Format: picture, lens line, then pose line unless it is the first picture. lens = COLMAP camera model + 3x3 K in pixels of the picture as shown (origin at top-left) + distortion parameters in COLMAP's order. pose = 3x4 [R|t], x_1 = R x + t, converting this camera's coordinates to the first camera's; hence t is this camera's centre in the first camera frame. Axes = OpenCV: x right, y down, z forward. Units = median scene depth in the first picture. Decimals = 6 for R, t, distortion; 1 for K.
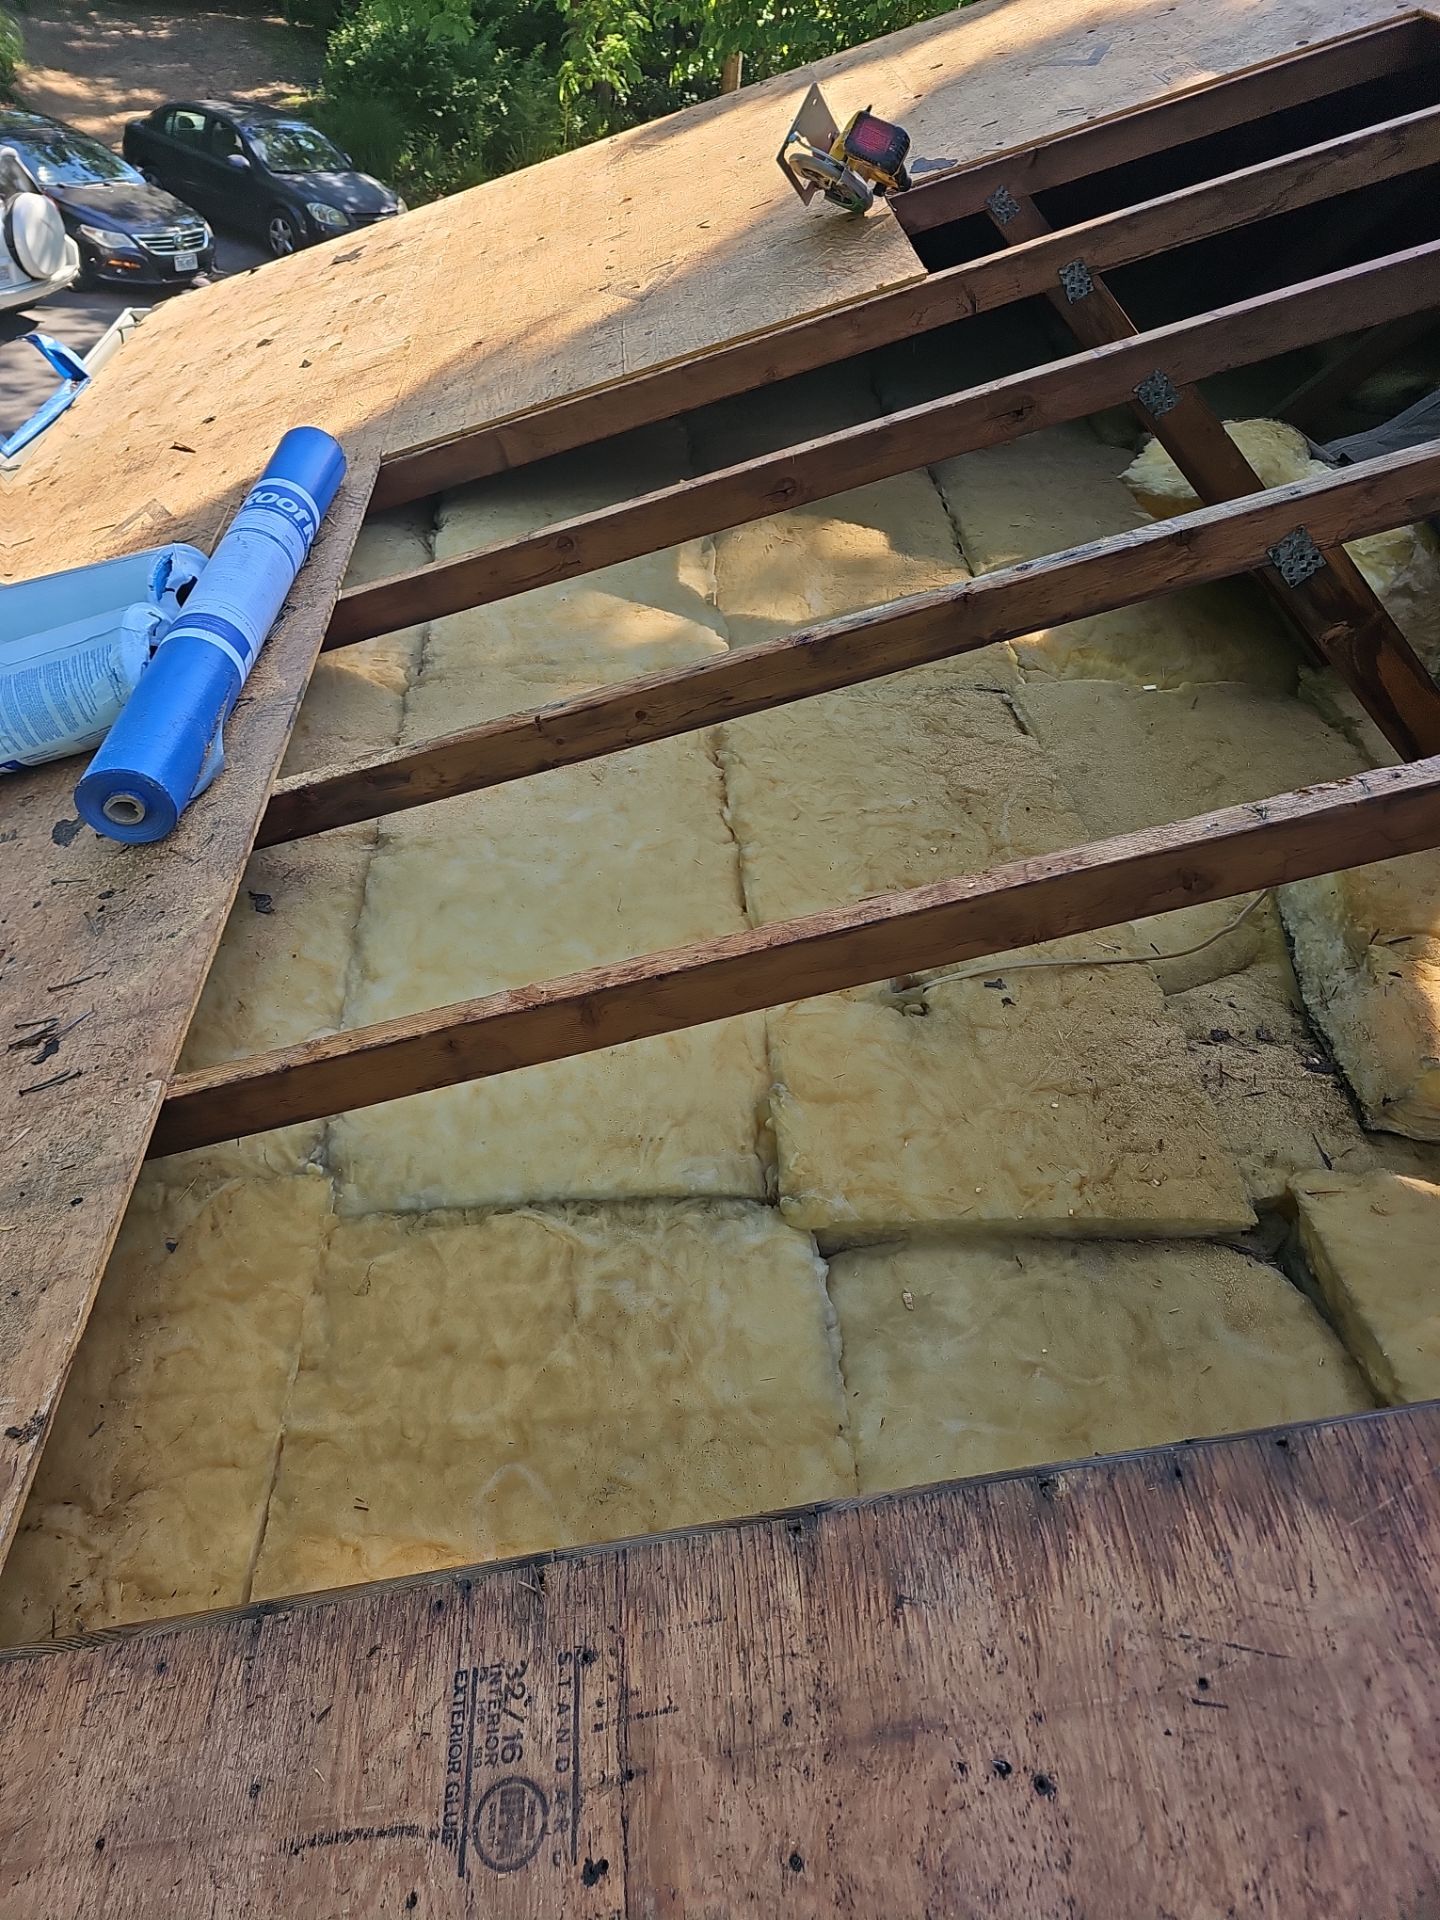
lens RADIAL K [[1263.0, 0, 698.8], [0, 1263.0, 958.3], [0, 0, 1]] dist [0.055790, -0.050361]
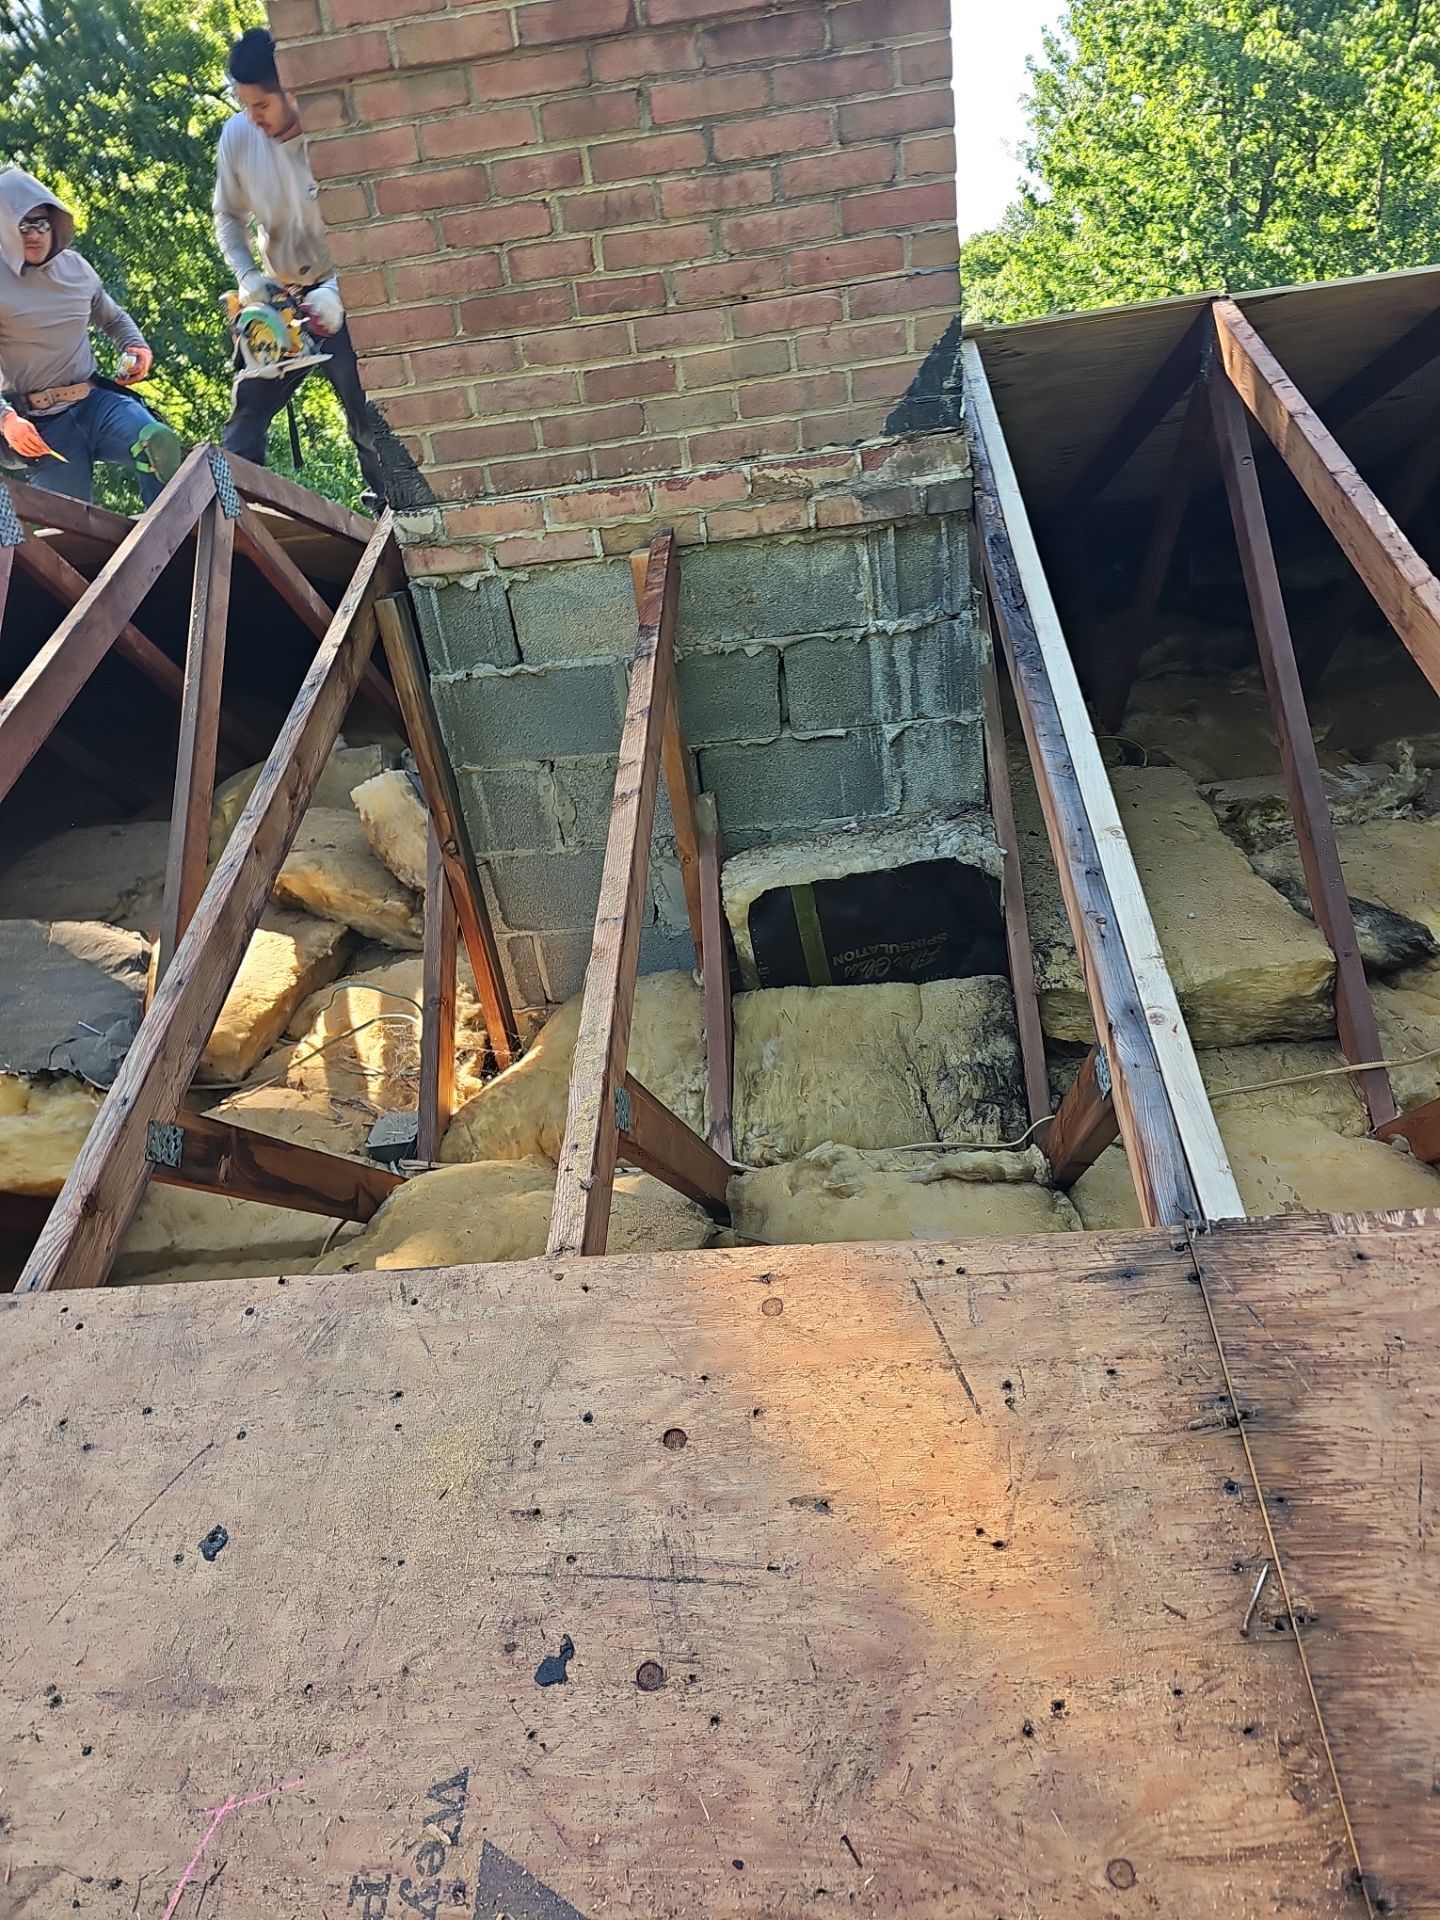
lens RADIAL K [[1263.0, 0, 711.1], [0, 1263.0, 942.6], [0, 0, 1]] dist [0.055790, -0.050361]
pose [[0.118467, -0.472112, 0.873542, -0.268326], [0.773698, 0.595303, 0.216810, -0.318251], [-0.622381, 0.650172, 0.435796, 0.250127]]
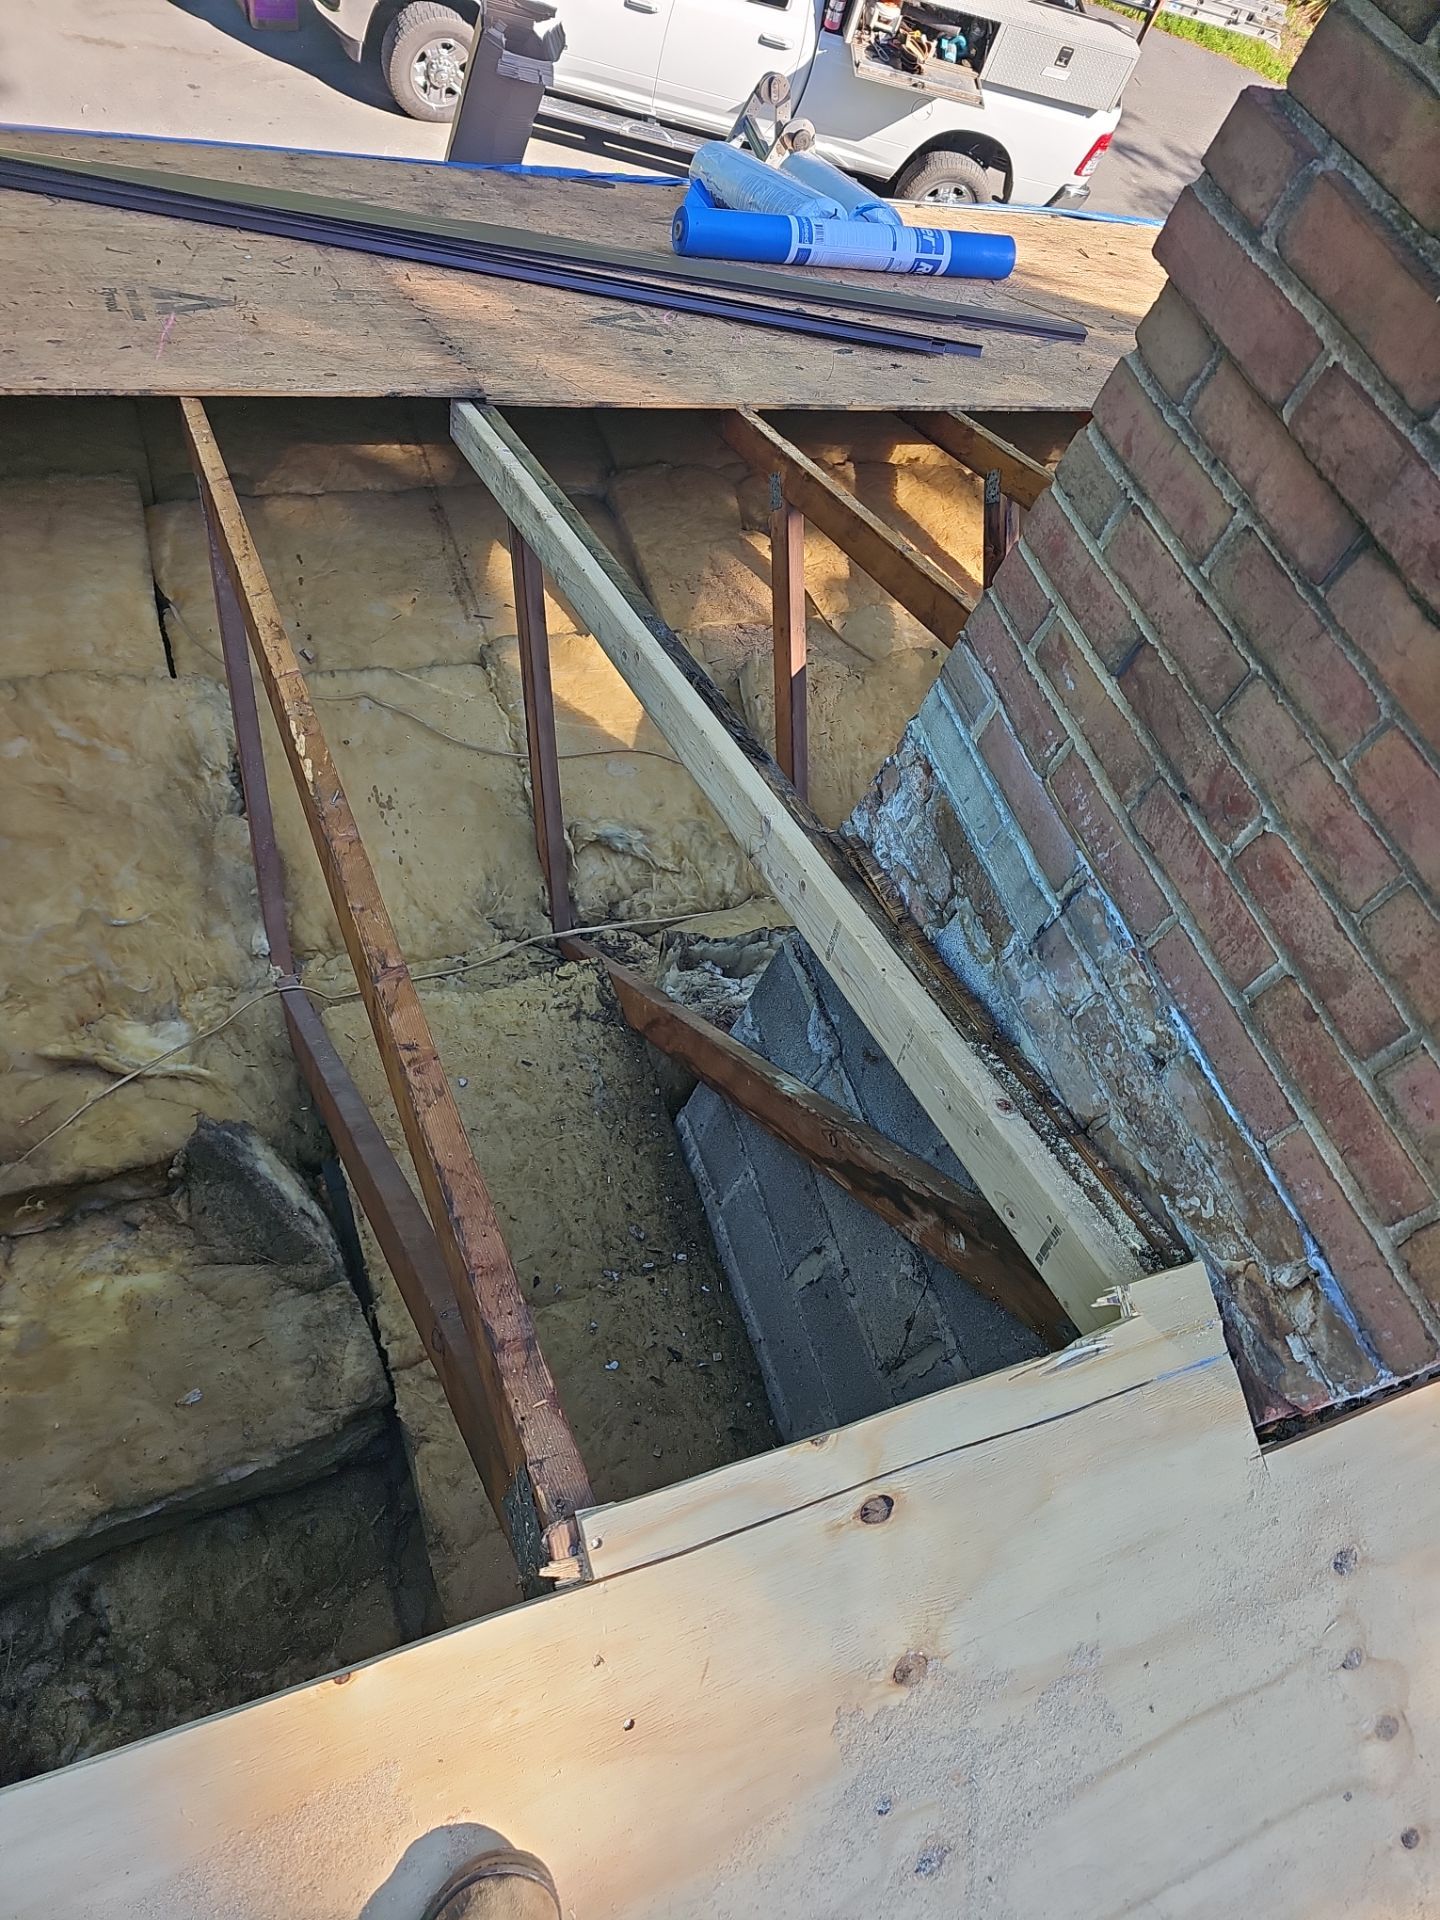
lens RADIAL K [[1263.0, 0, 693.2], [0, 1263.0, 959.2], [0, 0, 1]] dist [0.055790, -0.050361]
pose [[0.289996, 0.829316, -0.477637, 1.902055], [-0.807984, 0.479633, 0.342218, -0.287082], [0.512897, 0.286681, 0.809166, -0.527044]]
